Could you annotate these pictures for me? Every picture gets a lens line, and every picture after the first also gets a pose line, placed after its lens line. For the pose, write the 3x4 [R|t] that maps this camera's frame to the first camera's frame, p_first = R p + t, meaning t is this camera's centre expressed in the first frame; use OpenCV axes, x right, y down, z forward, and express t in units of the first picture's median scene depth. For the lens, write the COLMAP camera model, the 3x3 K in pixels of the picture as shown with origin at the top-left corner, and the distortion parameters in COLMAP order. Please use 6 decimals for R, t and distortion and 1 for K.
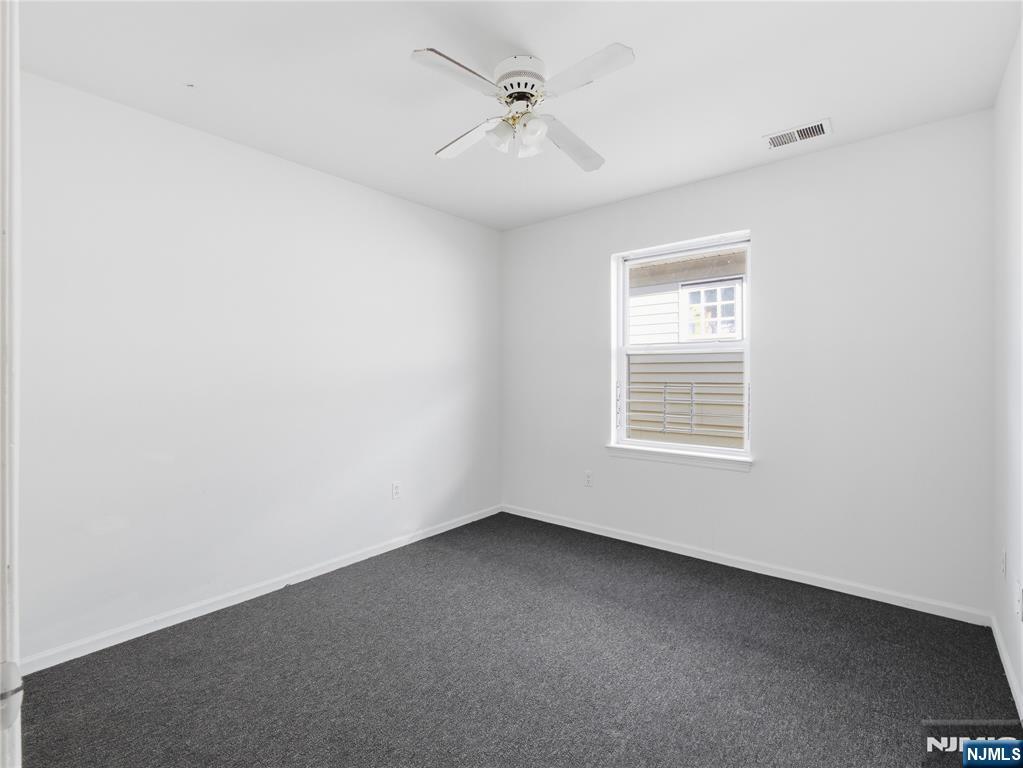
lens RADIAL K [[479.6, 0, 509.7], [0, 479.6, 377.1], [0, 0, 1]] dist [-0.001273, -0.000541]
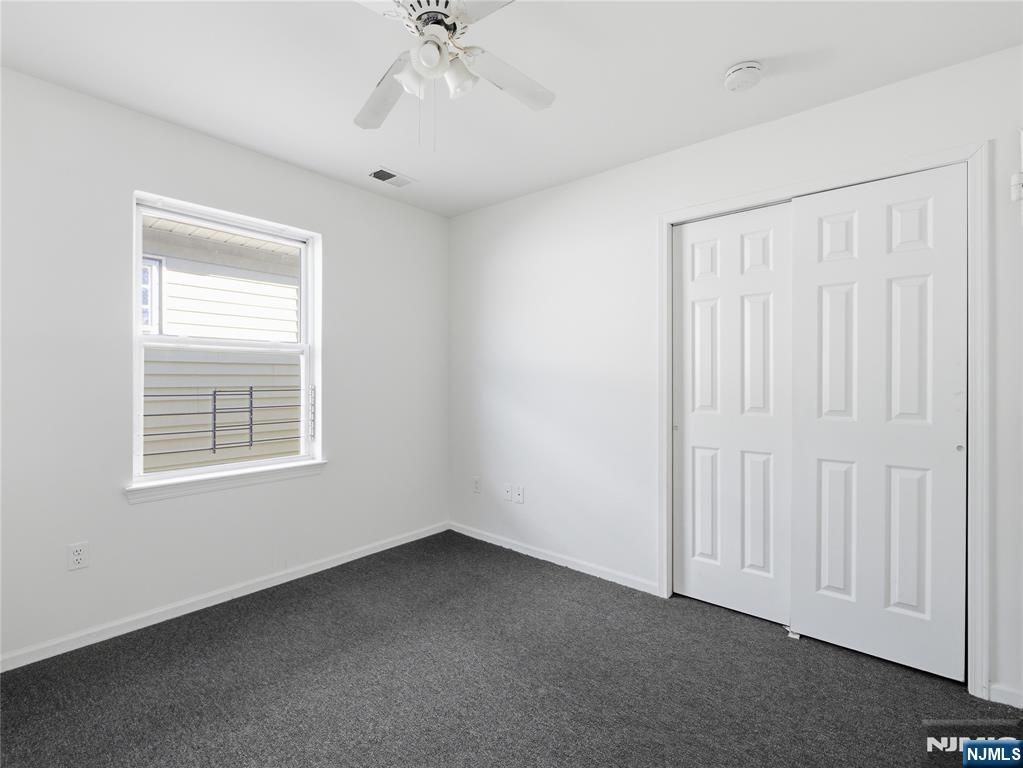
lens RADIAL K [[479.6, 0, 509.7], [0, 479.6, 377.1], [0, 0, 1]] dist [-0.001273, -0.000541]
pose [[0.011382, 0.000799, 0.999935, -0.676764], [0.004518, 0.999989, -0.000850, -0.003933], [-0.999925, 0.004527, 0.011378, 0.775457]]
